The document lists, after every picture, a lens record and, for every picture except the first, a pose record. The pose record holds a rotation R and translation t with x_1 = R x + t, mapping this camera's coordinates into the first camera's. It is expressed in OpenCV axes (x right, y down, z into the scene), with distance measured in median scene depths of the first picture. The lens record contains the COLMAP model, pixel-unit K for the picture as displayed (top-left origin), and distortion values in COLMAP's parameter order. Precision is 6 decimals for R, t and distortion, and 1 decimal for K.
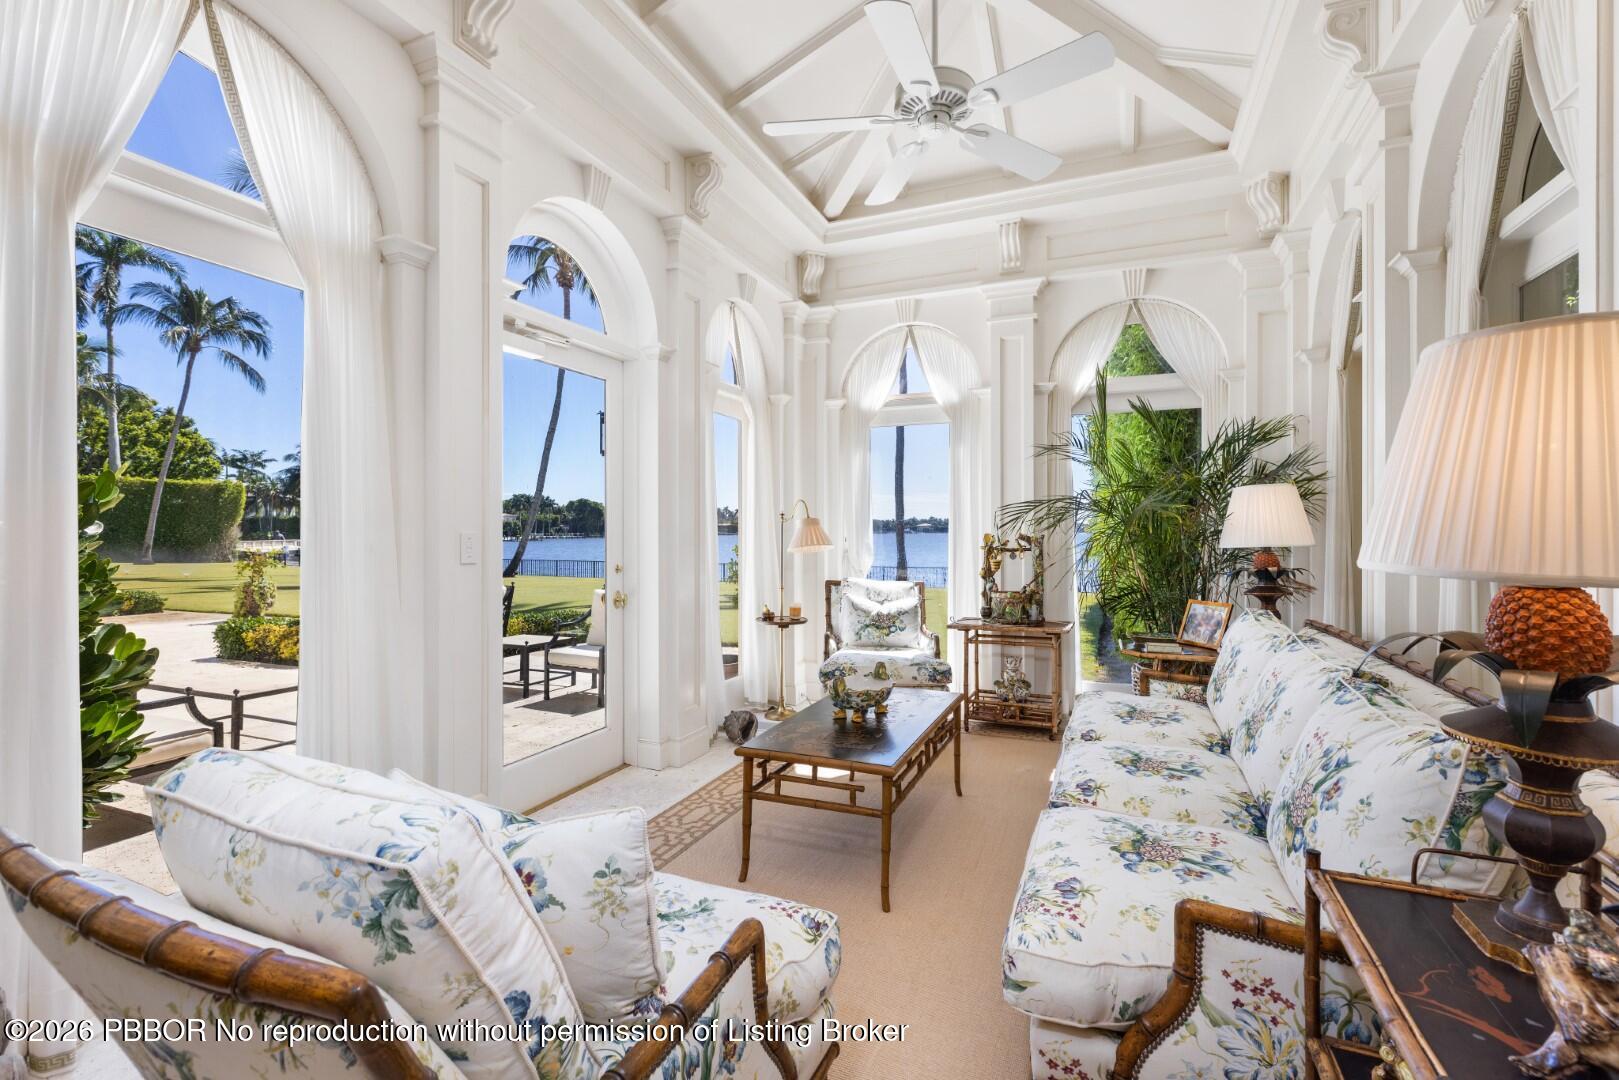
lens RADIAL K [[732.5, 0, 811.1], [0, 732.5, 539.8], [0, 0, 1]] dist [-0.005818, -0.000898]
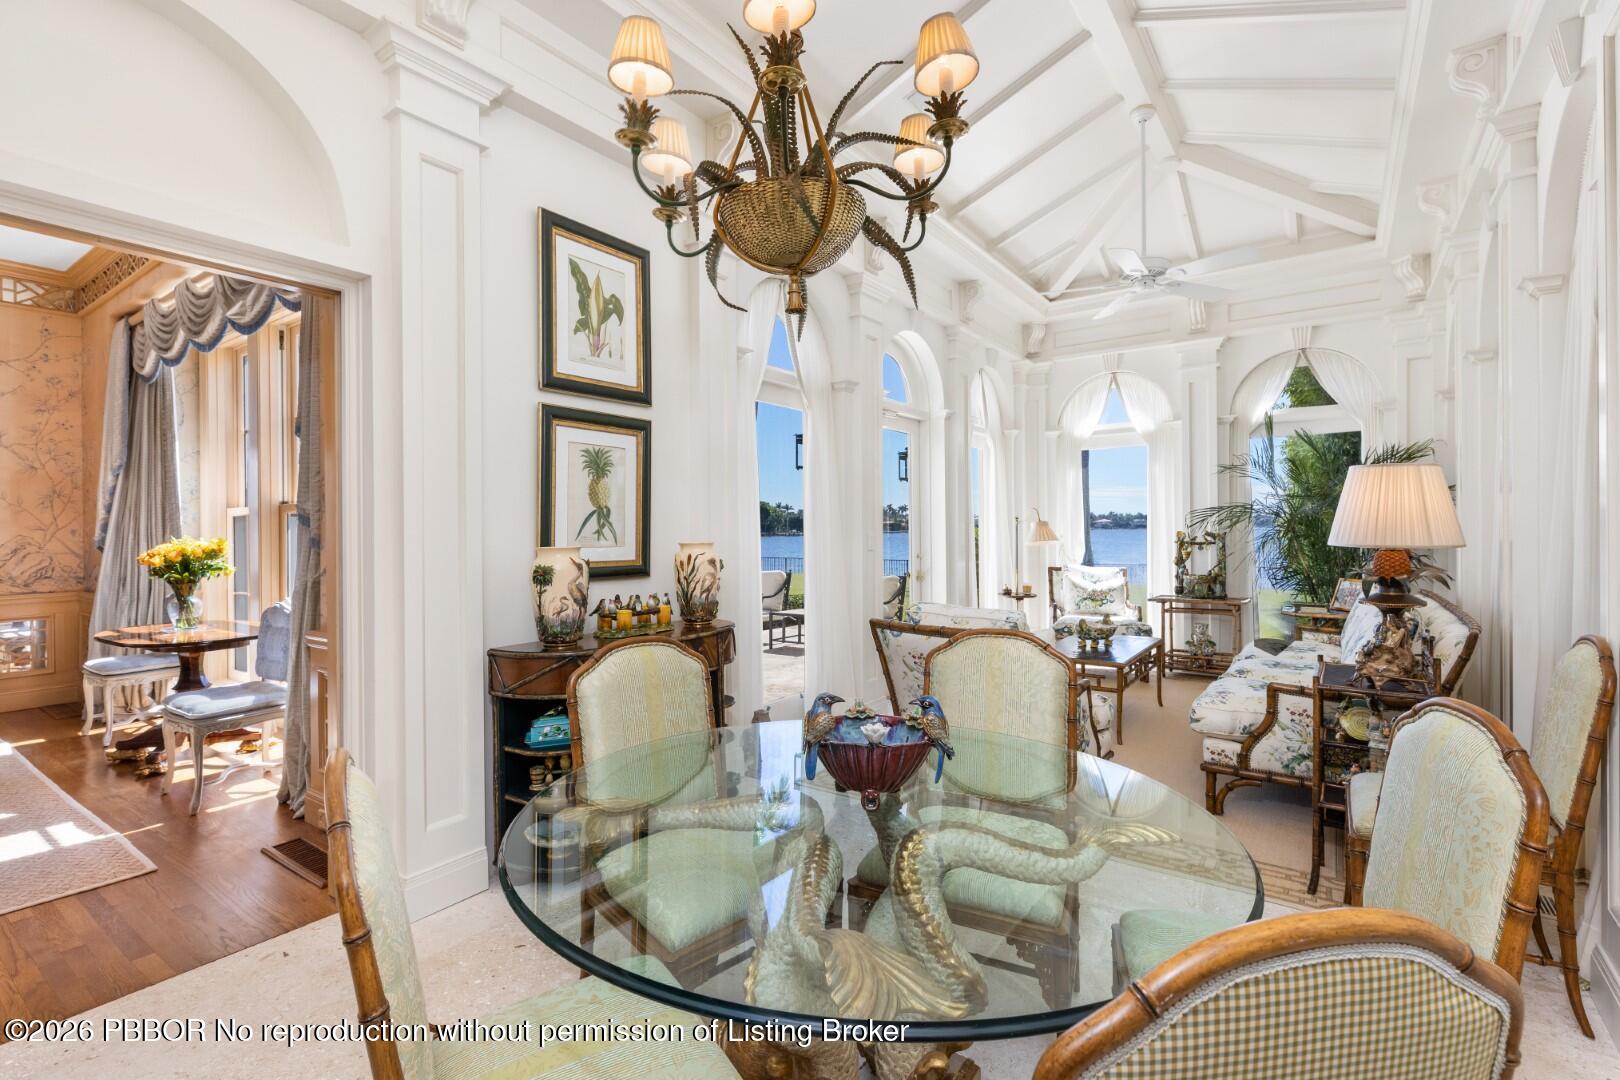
lens RADIAL K [[733.0, 0, 802.5], [0, 733.0, 534.3], [0, 0, 1]] dist [-0.005818, -0.000898]
pose [[0.971973, -0.005655, -0.235024, -0.116793], [0.004409, 0.999973, -0.005824, 0.001840], [0.235051, 0.004625, 0.971972, -0.471275]]
